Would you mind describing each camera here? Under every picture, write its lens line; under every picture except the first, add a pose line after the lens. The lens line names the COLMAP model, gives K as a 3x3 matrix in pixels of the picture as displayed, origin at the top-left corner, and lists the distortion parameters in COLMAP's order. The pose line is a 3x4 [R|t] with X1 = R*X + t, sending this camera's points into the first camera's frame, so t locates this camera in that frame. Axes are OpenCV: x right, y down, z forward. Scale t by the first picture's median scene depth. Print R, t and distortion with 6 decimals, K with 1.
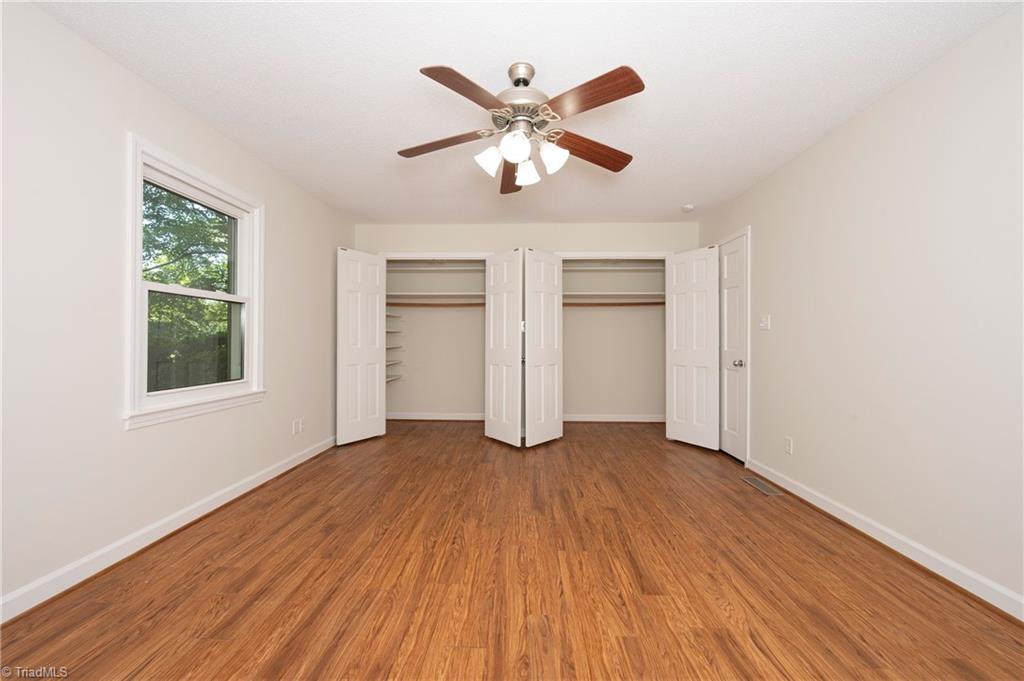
lens RADIAL K [[403.8, 0, 506.8], [0, 403.8, 340.2], [0, 0, 1]] dist [-0.001994, 0.000968]
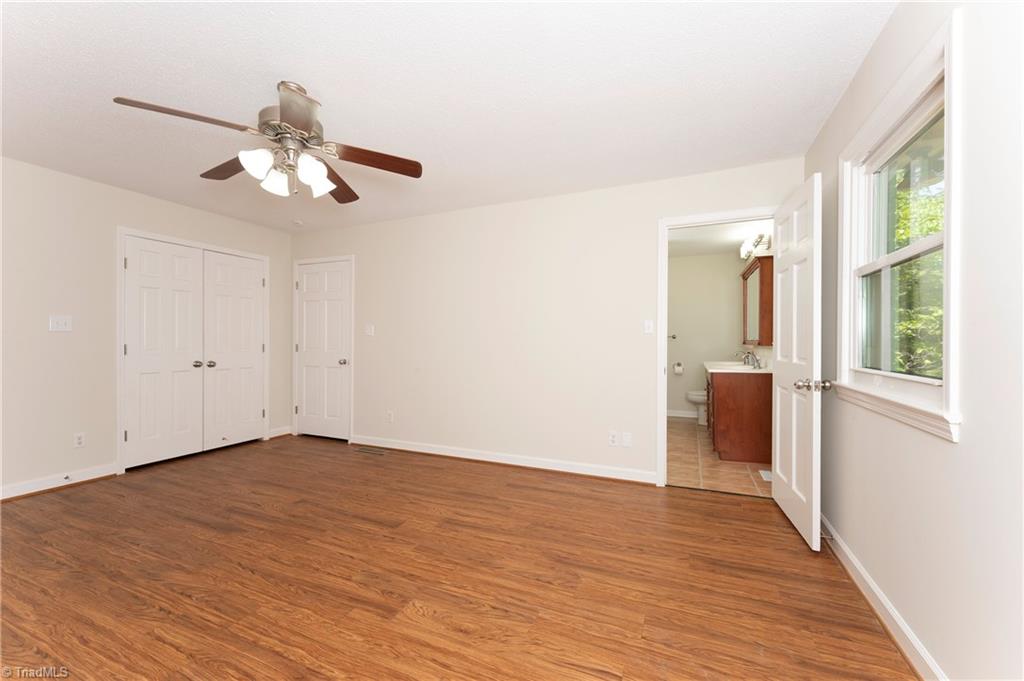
lens RADIAL K [[403.8, 0, 514.6], [0, 403.8, 341.4], [0, 0, 1]] dist [-0.001994, 0.000968]
pose [[0.362762, -0.004418, 0.931871, -0.638355], [-0.004151, 0.999971, 0.006356, -0.027631], [-0.931873, -0.006174, 0.362733, 0.078479]]
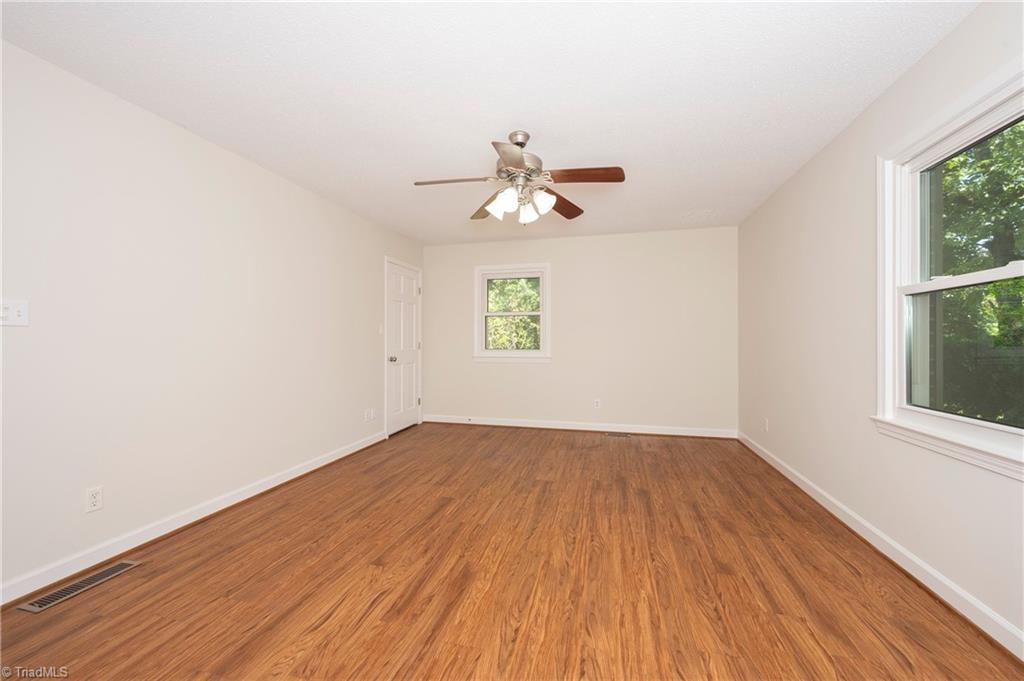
lens RADIAL K [[403.8, 0, 508.6], [0, 403.8, 341.4], [0, 0, 1]] dist [-0.001994, 0.000968]
pose [[-0.979326, -0.001940, 0.202278, -0.170799], [-0.002790, 0.999988, -0.003920, -0.009855], [-0.202268, -0.004403, -0.979320, 2.010663]]
